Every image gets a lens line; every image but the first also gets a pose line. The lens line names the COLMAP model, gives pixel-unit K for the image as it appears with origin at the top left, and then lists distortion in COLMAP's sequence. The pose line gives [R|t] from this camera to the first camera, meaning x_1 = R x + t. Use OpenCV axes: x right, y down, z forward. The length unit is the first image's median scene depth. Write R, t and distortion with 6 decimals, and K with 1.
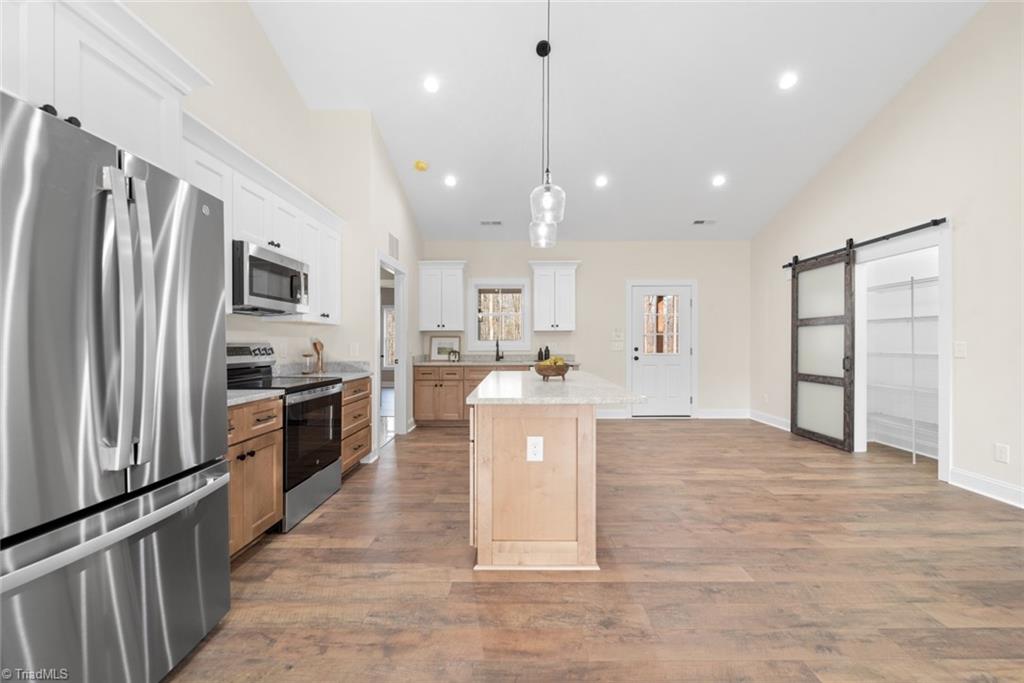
lens RADIAL K [[389.3, 0, 511.3], [0, 389.3, 343.2], [0, 0, 1]] dist [0.003323, -0.002301]
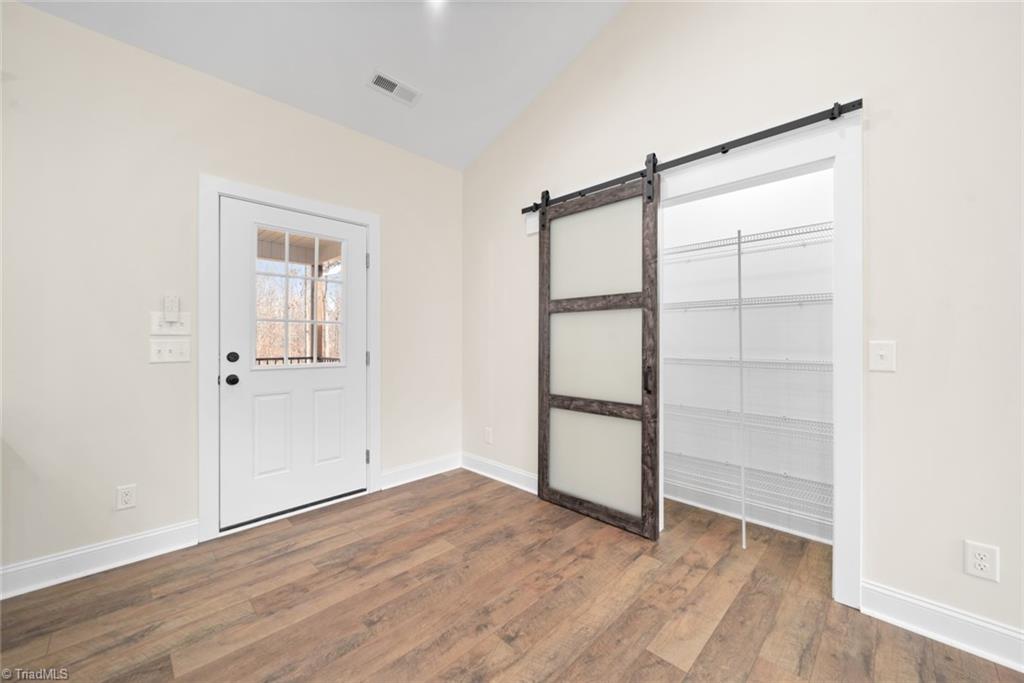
lens RADIAL K [[389.3, 0, 502.4], [0, 389.3, 340.3], [0, 0, 1]] dist [0.003323, -0.002301]
pose [[0.691201, 0.006339, 0.722635, 0.284636], [-0.001344, 0.999971, -0.007486, 0.001827], [-0.722662, 0.004203, 0.691189, 0.684743]]
